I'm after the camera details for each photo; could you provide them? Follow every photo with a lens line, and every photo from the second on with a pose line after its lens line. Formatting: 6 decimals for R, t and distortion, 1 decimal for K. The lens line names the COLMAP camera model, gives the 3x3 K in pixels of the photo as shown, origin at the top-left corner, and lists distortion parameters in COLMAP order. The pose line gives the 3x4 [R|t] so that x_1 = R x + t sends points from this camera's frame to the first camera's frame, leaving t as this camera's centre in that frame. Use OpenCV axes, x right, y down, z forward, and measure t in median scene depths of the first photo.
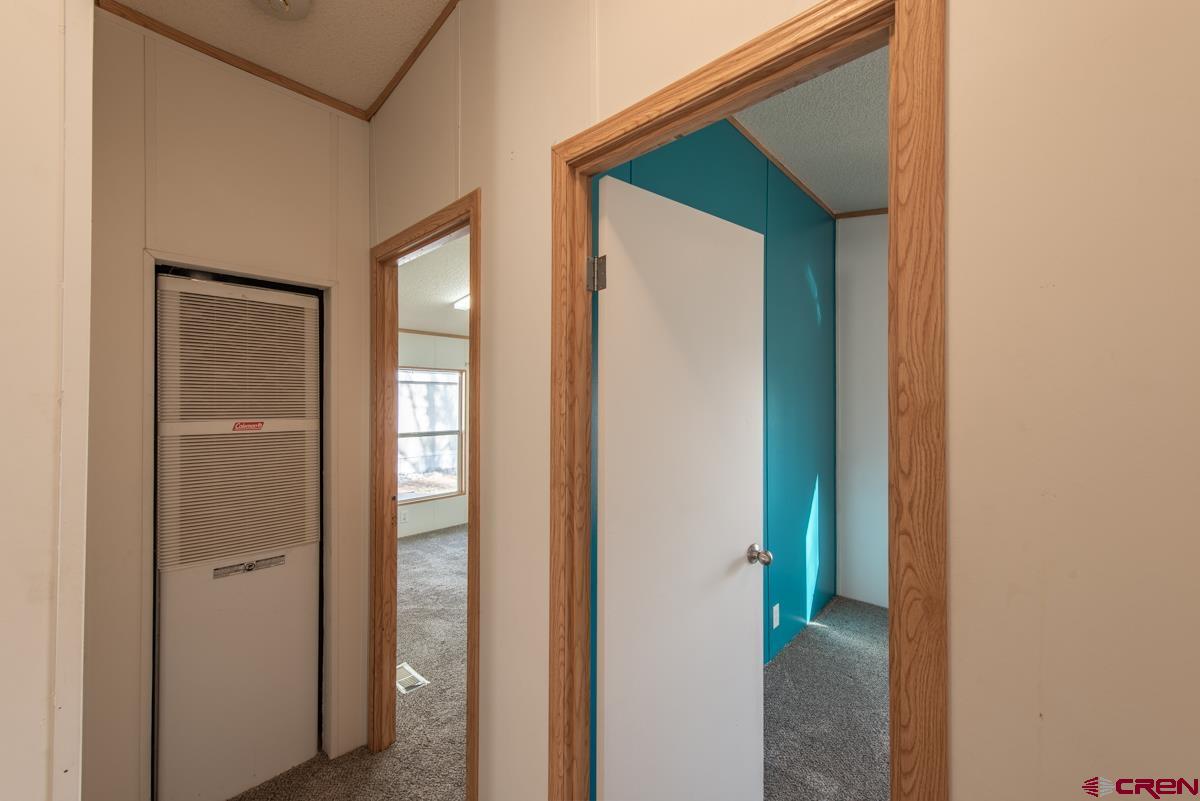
lens RADIAL K [[479.9, 0, 600.0], [0, 479.9, 400.5], [0, 0, 1]] dist [-0.000666, -0.000013]
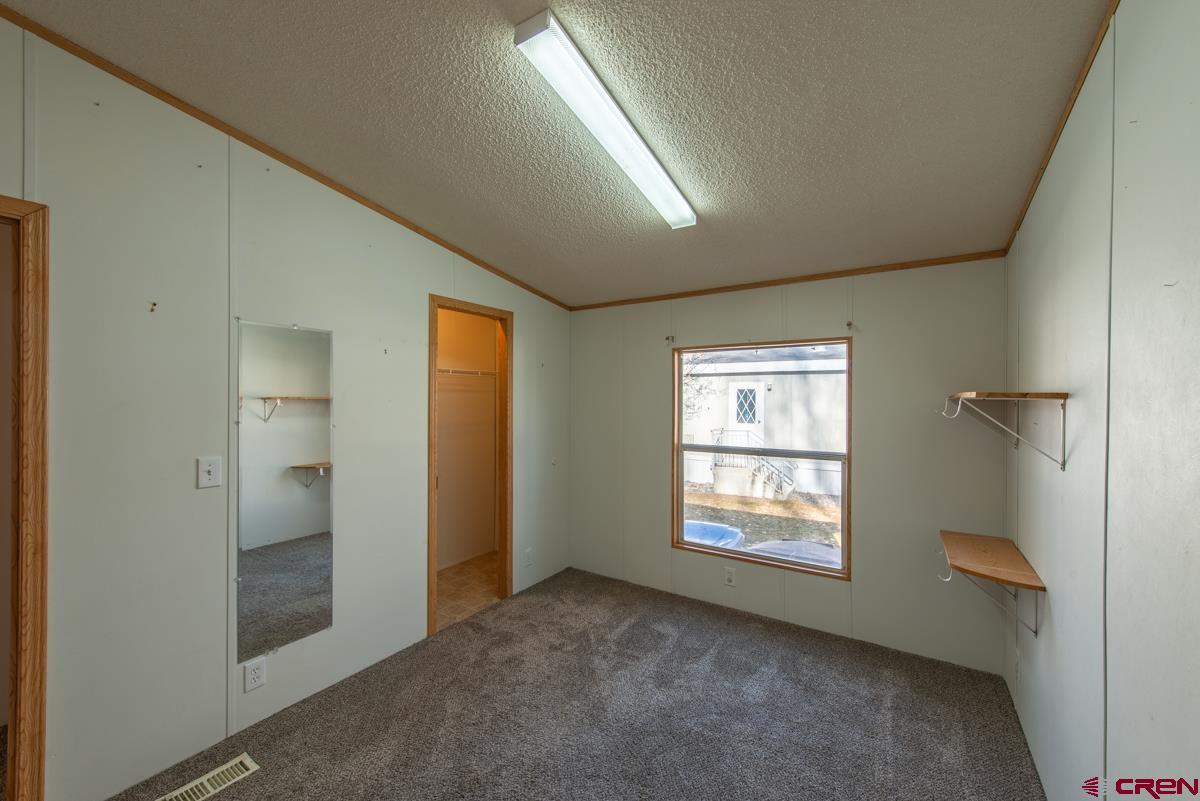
lens RADIAL K [[467.2, 0, 600.0], [0, 467.2, 400.5], [0, 0, 1]] dist [0.014916, -0.004453]
pose [[0.178890, 0.006138, -0.983850, 0.205096], [-0.007862, 0.999958, 0.004809, -0.001299], [0.983838, 0.006875, 0.178930, 0.773100]]
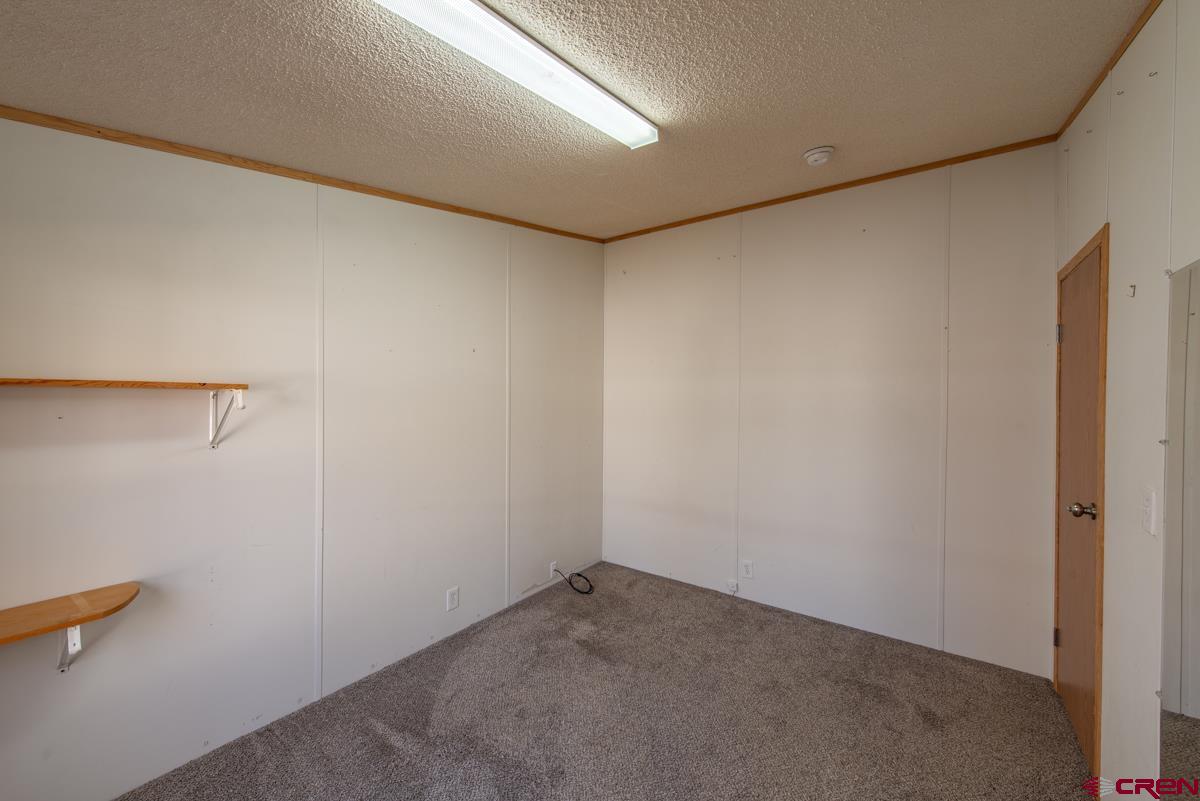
lens RADIAL K [[459.1, 0, 600.0], [0, 459.1, 400.5], [0, 0, 1]] dist [0.000381, -0.000014]
pose [[-0.129804, -0.004119, 0.991531, -0.491009], [-0.003236, 0.999988, 0.003730, 0.003318], [-0.991534, -0.002724, -0.129816, 0.871973]]
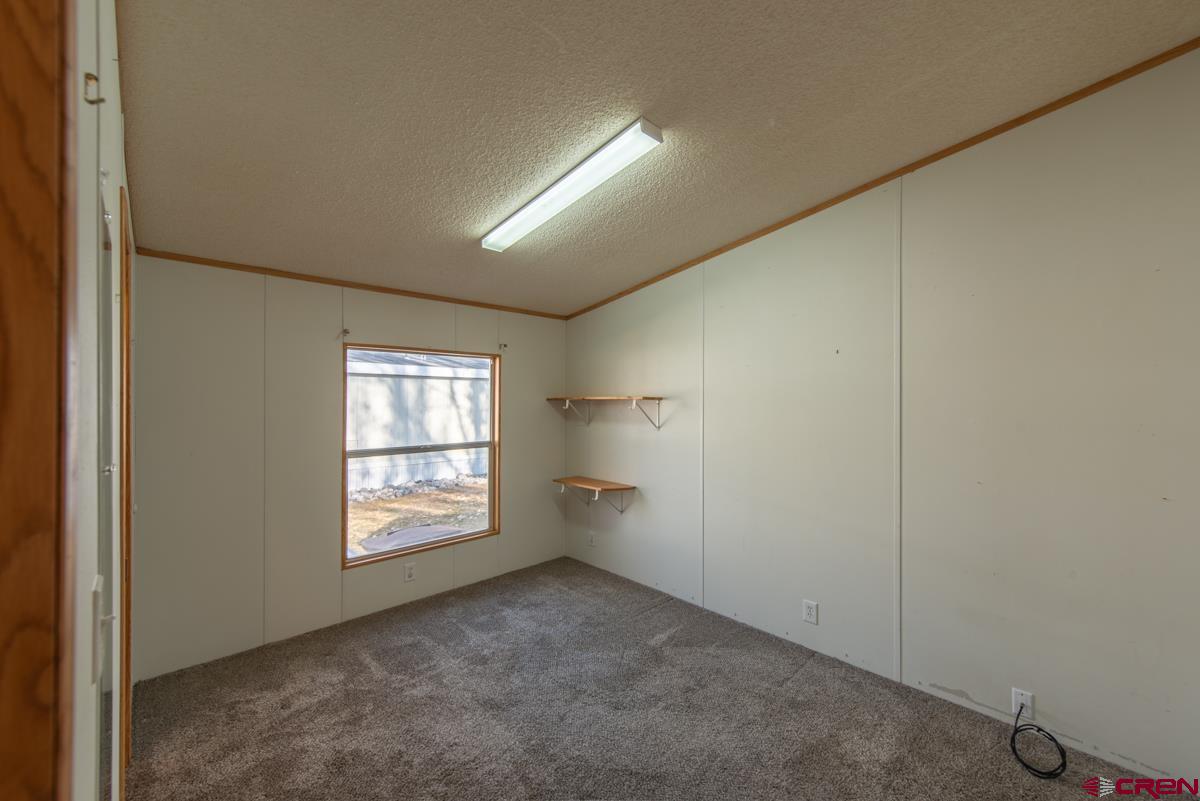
lens RADIAL K [[467.2, 0, 600.0], [0, 467.2, 400.5], [0, 0, 1]] dist [0.014916, -0.004453]
pose [[0.998340, 0.001169, -0.057585, -0.110903], [-0.001455, 0.999987, -0.004925, 0.001392], [0.057578, 0.005000, 0.998328, 0.383509]]
